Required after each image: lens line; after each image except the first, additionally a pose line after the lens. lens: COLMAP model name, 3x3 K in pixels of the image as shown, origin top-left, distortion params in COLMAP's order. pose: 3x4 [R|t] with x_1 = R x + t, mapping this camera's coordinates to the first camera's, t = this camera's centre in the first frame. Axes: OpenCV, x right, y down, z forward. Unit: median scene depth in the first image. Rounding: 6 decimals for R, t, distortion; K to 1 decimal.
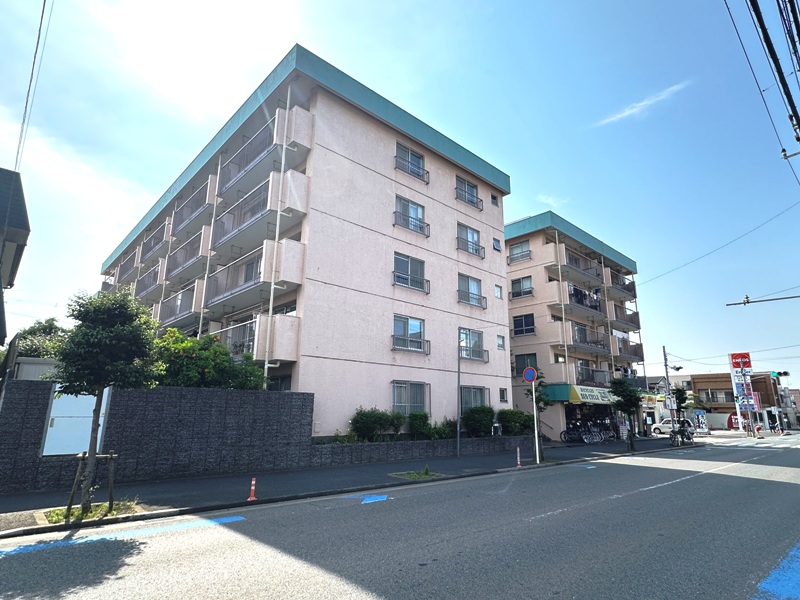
lens RADIAL K [[446.9, 0, 400.4], [0, 446.9, 299.3], [0, 0, 1]] dist [-0.004712, -0.000257]
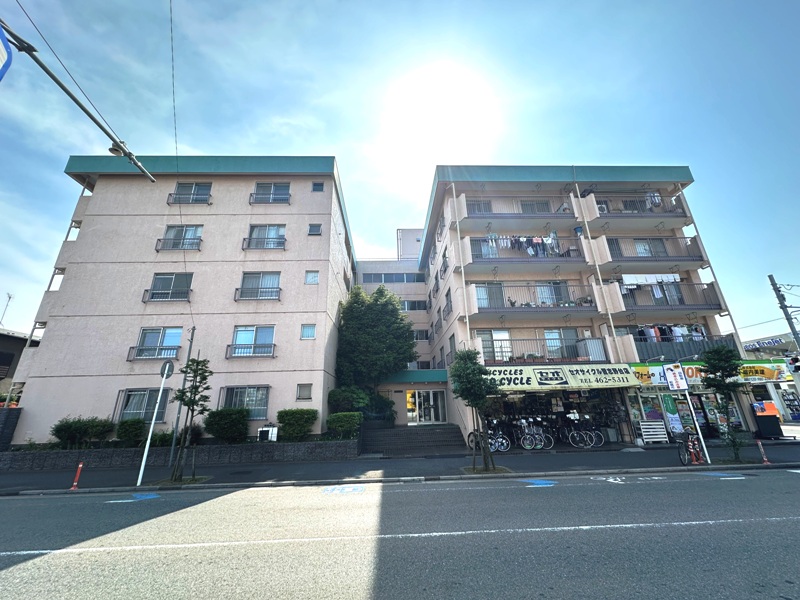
lens RADIAL K [[321.2, 0, 400.3], [0, 321.2, 297.5], [0, 0, 1]] dist [0.000914, -0.000273]
pose [[0.755774, -0.250356, -0.605085, 0.858921], [0.197566, 0.968148, -0.153807, 0.184922], [0.624318, -0.003301, 0.781163, 0.686615]]
